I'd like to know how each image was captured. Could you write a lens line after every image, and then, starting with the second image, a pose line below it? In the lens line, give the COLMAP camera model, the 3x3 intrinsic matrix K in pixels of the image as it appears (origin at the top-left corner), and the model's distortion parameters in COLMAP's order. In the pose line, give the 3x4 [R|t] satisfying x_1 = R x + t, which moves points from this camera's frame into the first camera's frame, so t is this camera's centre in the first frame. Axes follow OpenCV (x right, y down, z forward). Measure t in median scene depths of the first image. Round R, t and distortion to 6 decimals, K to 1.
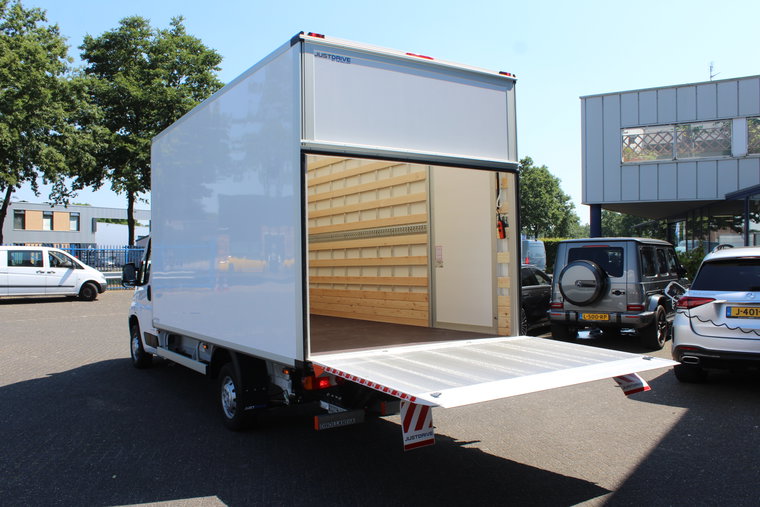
lens RADIAL K [[668.3, 0, 388.0], [0, 668.3, 262.2], [0, 0, 1]] dist [-0.131077, 0.109290]
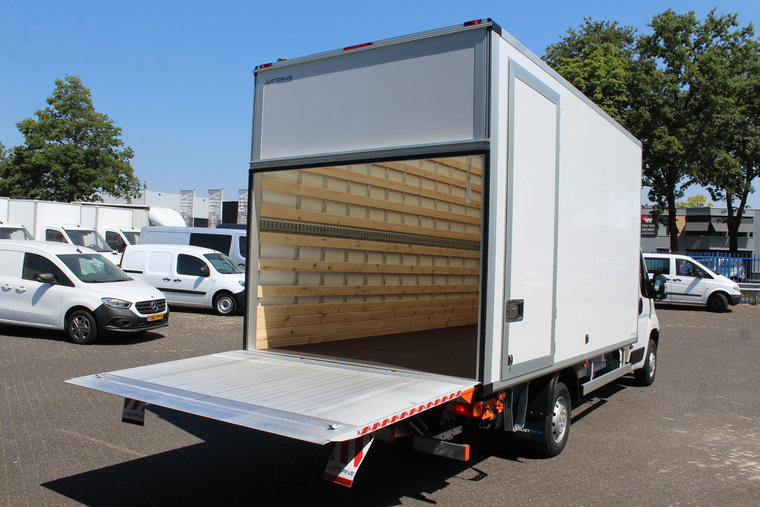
lens RADIAL K [[668.3, 0, 376.3], [0, 668.3, 256.0], [0, 0, 1]] dist [-0.131077, 0.109290]
pose [[0.350839, 0.011801, -0.936361, 0.710658], [-0.033064, 0.999453, 0.000208, -0.017567], [0.935852, 0.030887, 0.351037, 0.550825]]
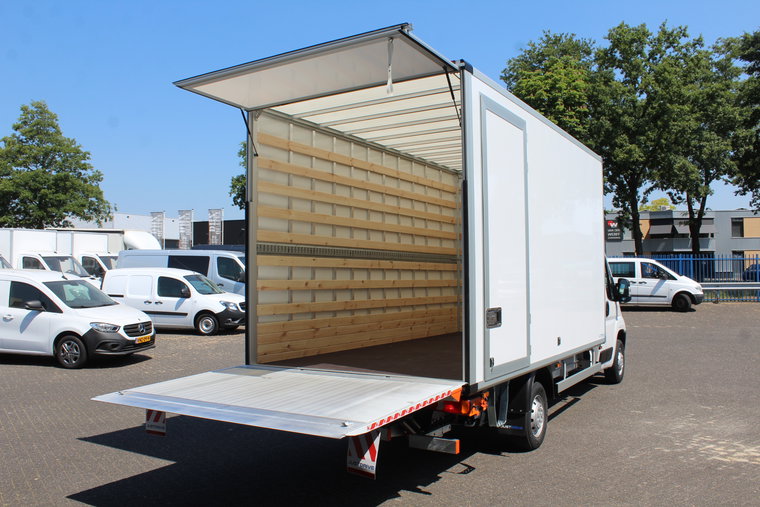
lens RADIAL K [[668.3, 0, 375.3], [0, 668.3, 255.0], [0, 0, 1]] dist [-0.131077, 0.109290]
pose [[0.390515, -0.022716, -0.920316, 0.772420], [0.005936, 0.999737, -0.022158, -0.022003], [0.920577, 0.003190, 0.390547, 0.502422]]
